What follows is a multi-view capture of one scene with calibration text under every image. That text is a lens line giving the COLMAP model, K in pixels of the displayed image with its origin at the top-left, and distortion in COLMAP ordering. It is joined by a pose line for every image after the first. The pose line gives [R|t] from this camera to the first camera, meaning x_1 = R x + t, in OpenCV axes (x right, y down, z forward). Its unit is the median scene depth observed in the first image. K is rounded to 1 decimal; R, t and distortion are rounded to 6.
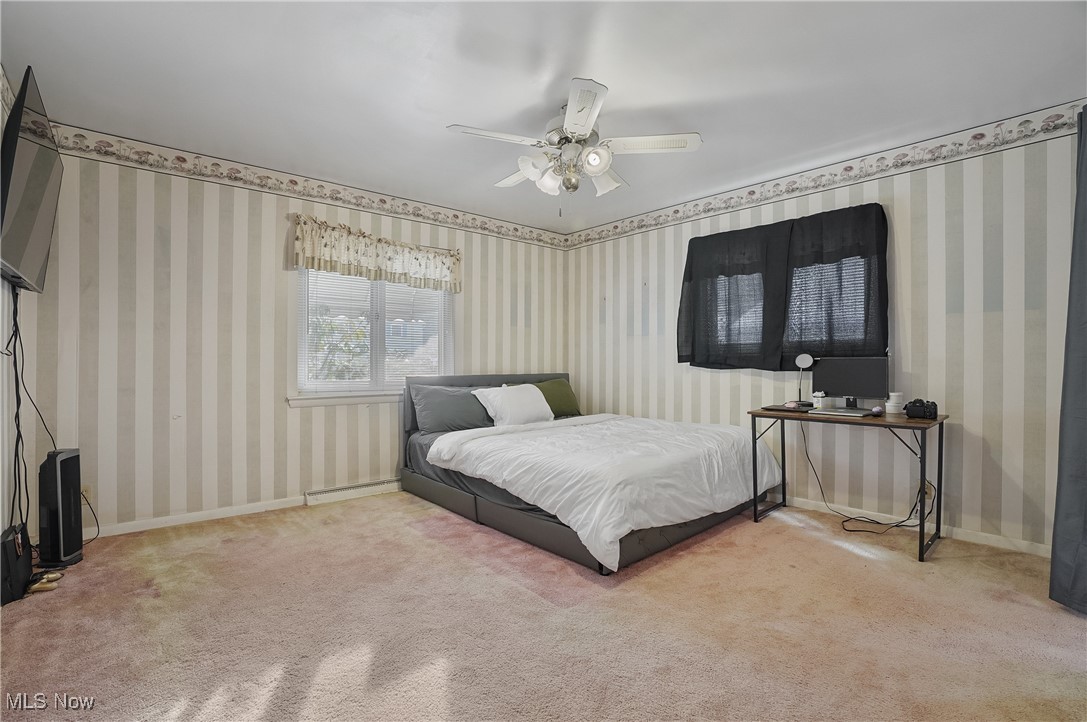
lens RADIAL K [[503.6, 0, 544.3], [0, 503.6, 363.2], [0, 0, 1]] dist [-0.088377, 0.034681]
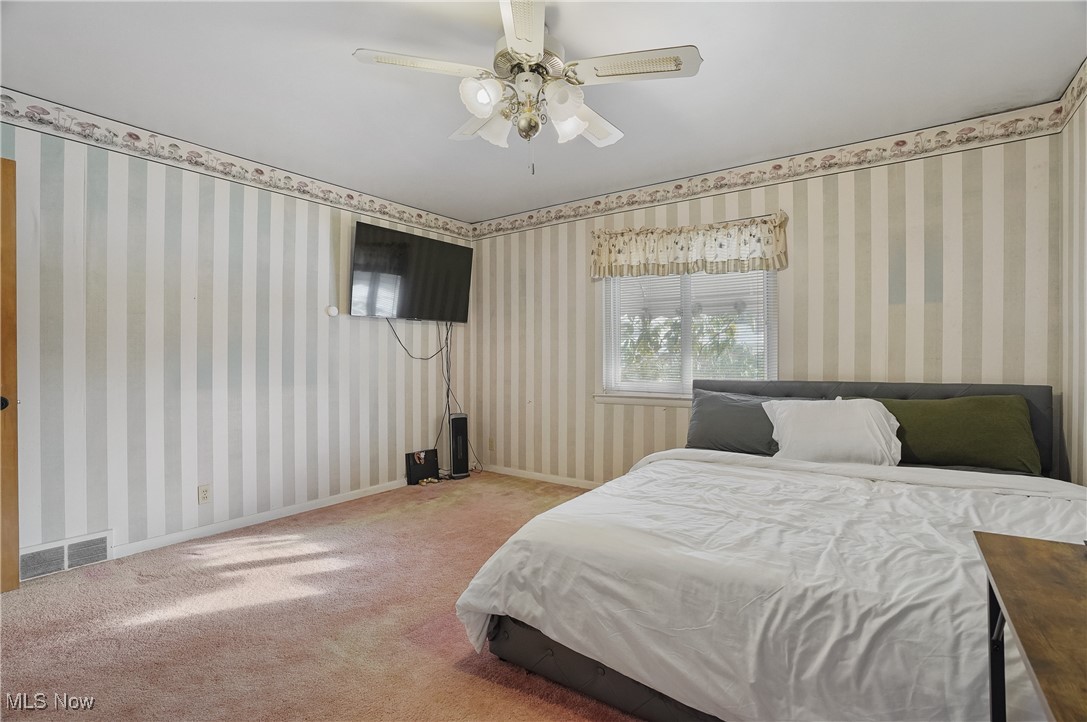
lens RADIAL K [[503.6, 0, 544.3], [0, 503.6, 363.2], [0, 0, 1]] dist [-0.088377, 0.034681]
pose [[0.215558, 0.002095, -0.976489, 0.591785], [-0.000604, 0.999998, 0.002012, -0.003307], [0.976491, 0.000156, 0.215559, 0.641356]]
